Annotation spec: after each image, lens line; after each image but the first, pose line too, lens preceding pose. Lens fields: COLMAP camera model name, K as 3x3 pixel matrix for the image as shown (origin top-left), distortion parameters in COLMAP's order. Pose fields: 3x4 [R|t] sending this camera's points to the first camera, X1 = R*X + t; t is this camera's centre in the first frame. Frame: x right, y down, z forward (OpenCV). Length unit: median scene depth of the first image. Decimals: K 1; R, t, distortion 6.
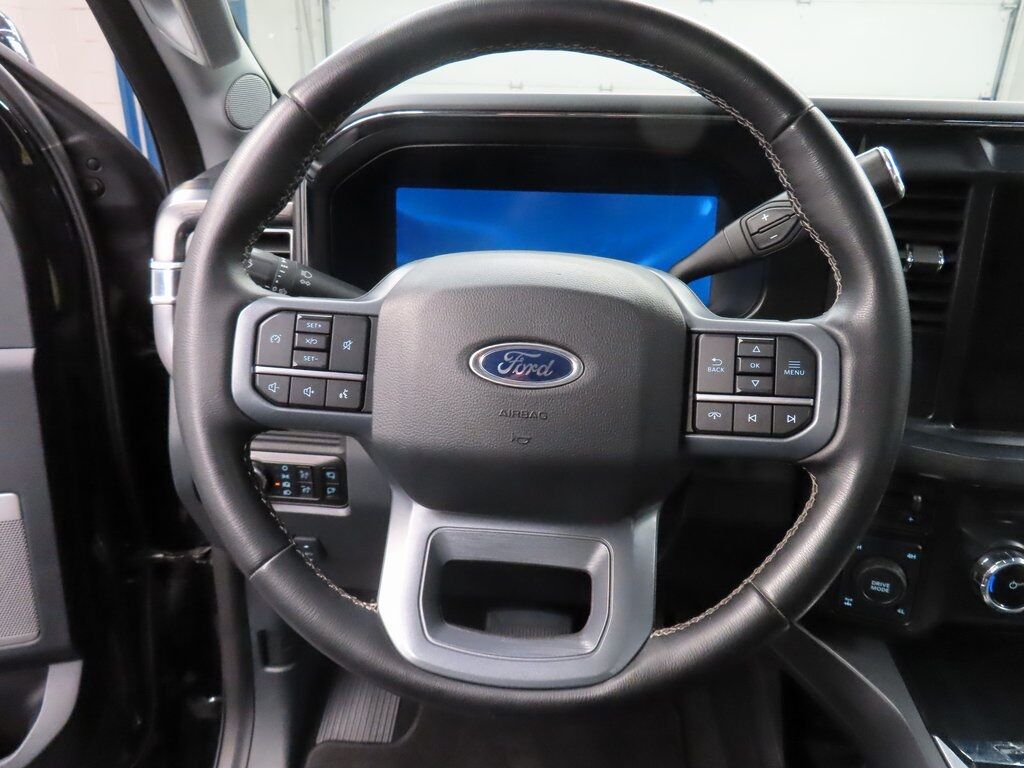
lens RADIAL K [[738.4, 0, 512.0], [0, 738.4, 384.0], [0, 0, 1]] dist [-0.004986, 0.001950]
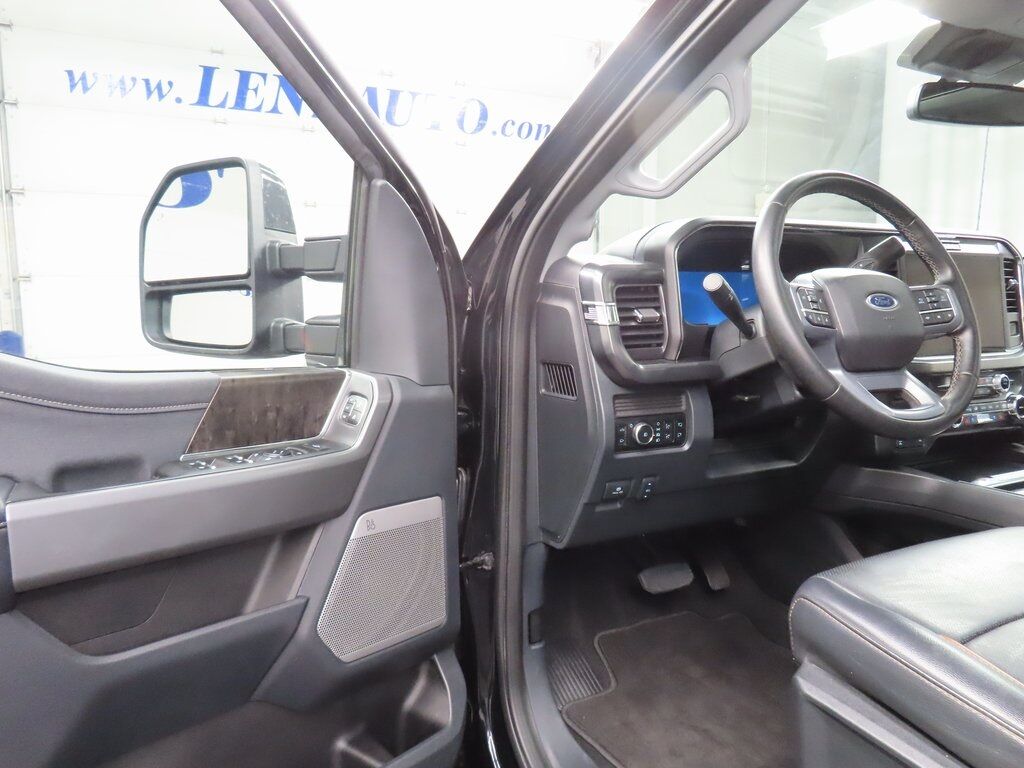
lens RADIAL K [[738.4, 0, 512.0], [0, 738.4, 384.0], [0, 0, 1]] dist [-0.004986, 0.001950]
pose [[0.849946, -0.083298, 0.520244, -1.442760], [0.214296, 0.956712, -0.196923, 0.283928], [-0.481320, 0.278861, 0.831004, -0.255570]]
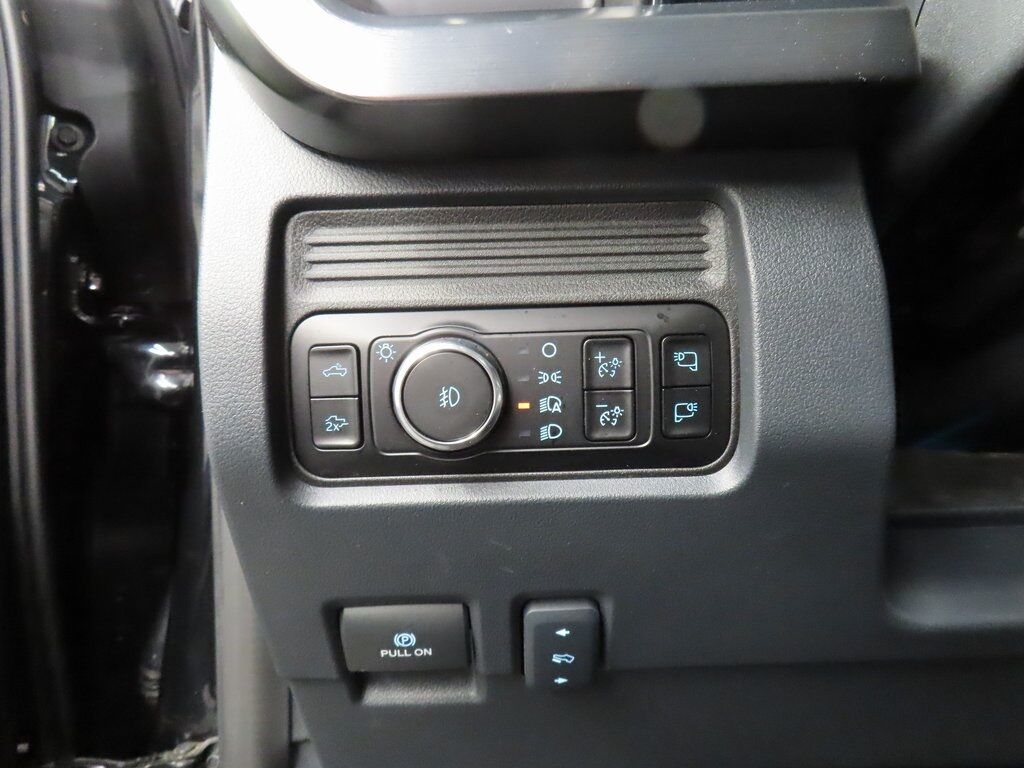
lens RADIAL K [[738.4, 0, 512.0], [0, 738.4, 384.0], [0, 0, 1]] dist [-0.004986, 0.001950]
pose [[0.993299, -0.061740, 0.097696, -0.355740], [0.087627, 0.953511, -0.288337, 0.222578], [-0.075352, 0.294965, 0.952532, 0.679935]]
